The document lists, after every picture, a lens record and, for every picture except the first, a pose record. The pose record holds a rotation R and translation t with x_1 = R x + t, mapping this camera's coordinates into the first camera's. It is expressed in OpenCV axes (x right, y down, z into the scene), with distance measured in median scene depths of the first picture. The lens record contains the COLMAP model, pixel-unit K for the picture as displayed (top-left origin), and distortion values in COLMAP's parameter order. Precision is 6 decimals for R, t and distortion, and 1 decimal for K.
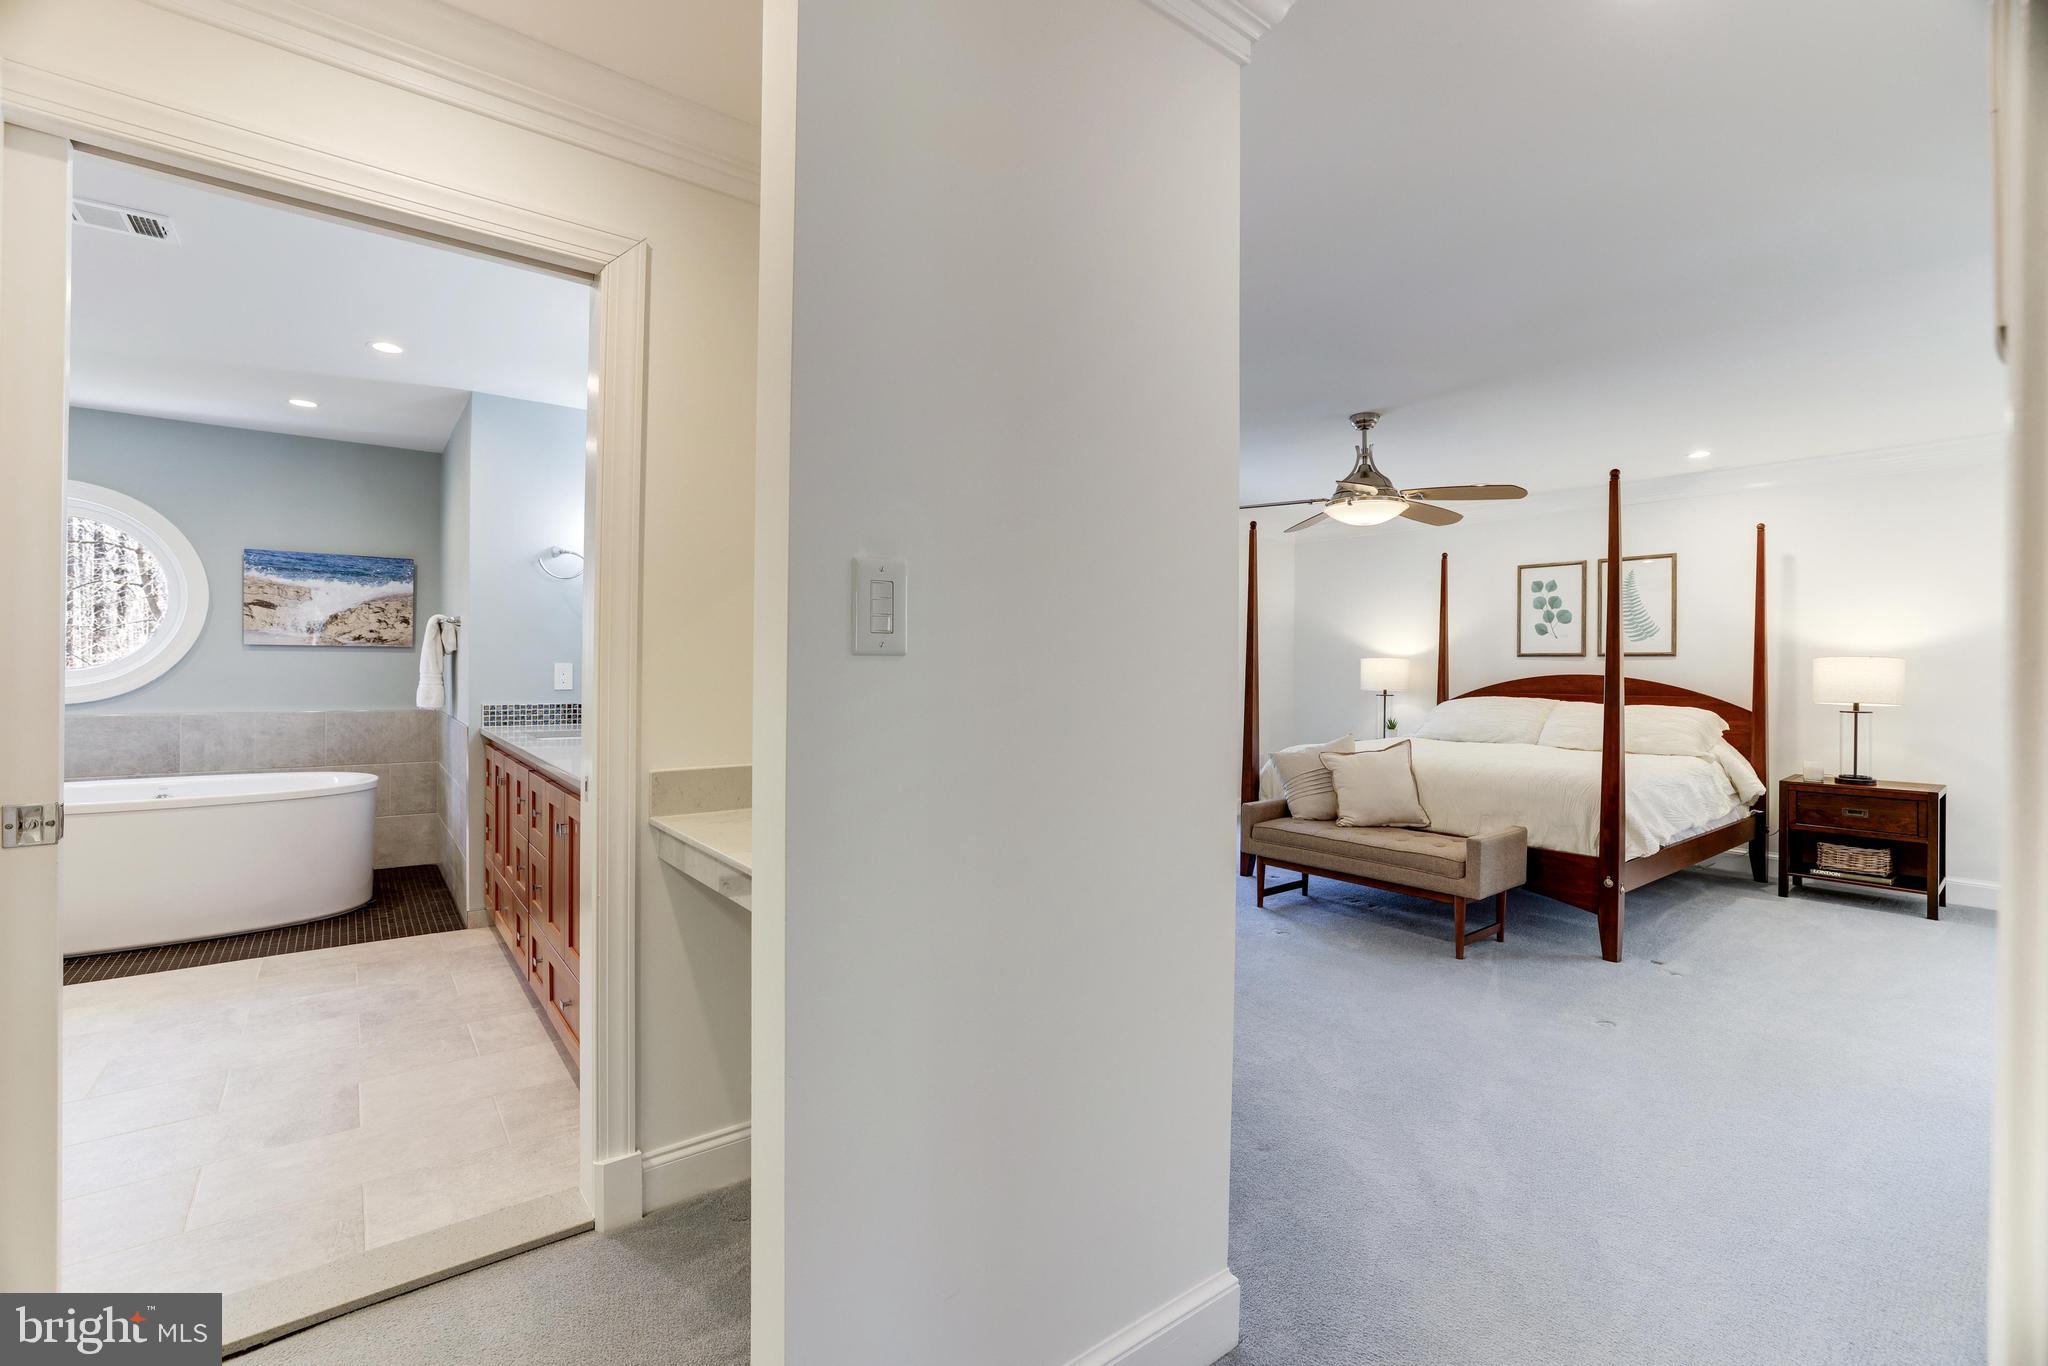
lens RADIAL K [[889.1, 0, 1023.7], [0, 889.1, 675.6], [0, 0, 1]] dist [-0.017256, -0.000140]
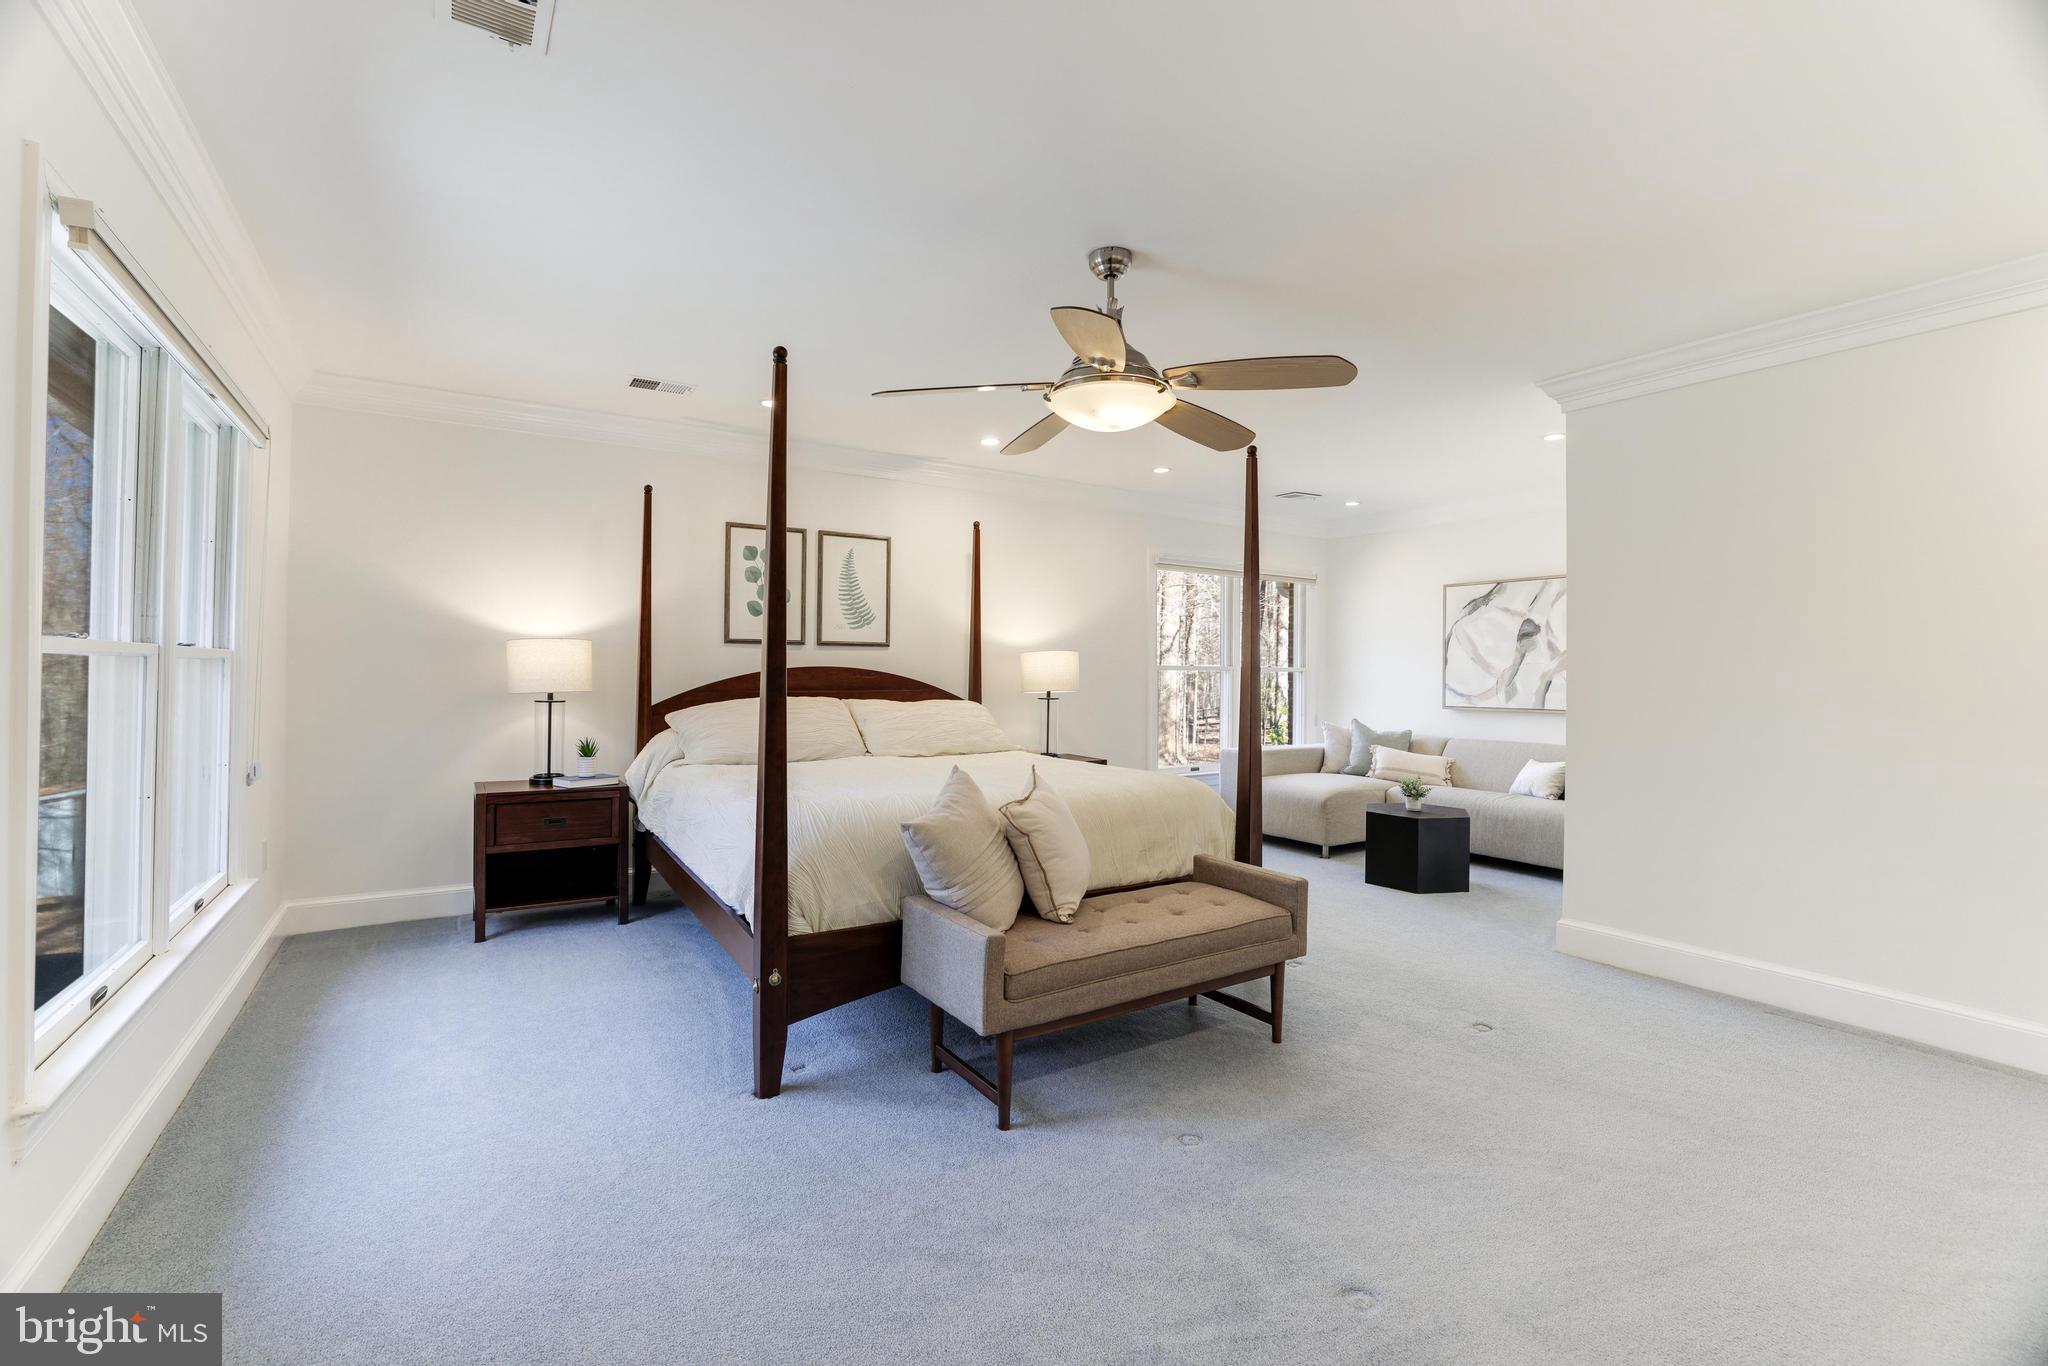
lens RADIAL K [[889.1, 0, 1026.1], [0, 889.1, 668.3], [0, 0, 1]] dist [-0.017256, -0.000140]
pose [[0.093802, -0.000188, 0.995591, -0.189116], [-0.000451, 1.000000, 0.000231, 0.000370], [-0.995591, -0.000471, 0.093802, 0.764724]]
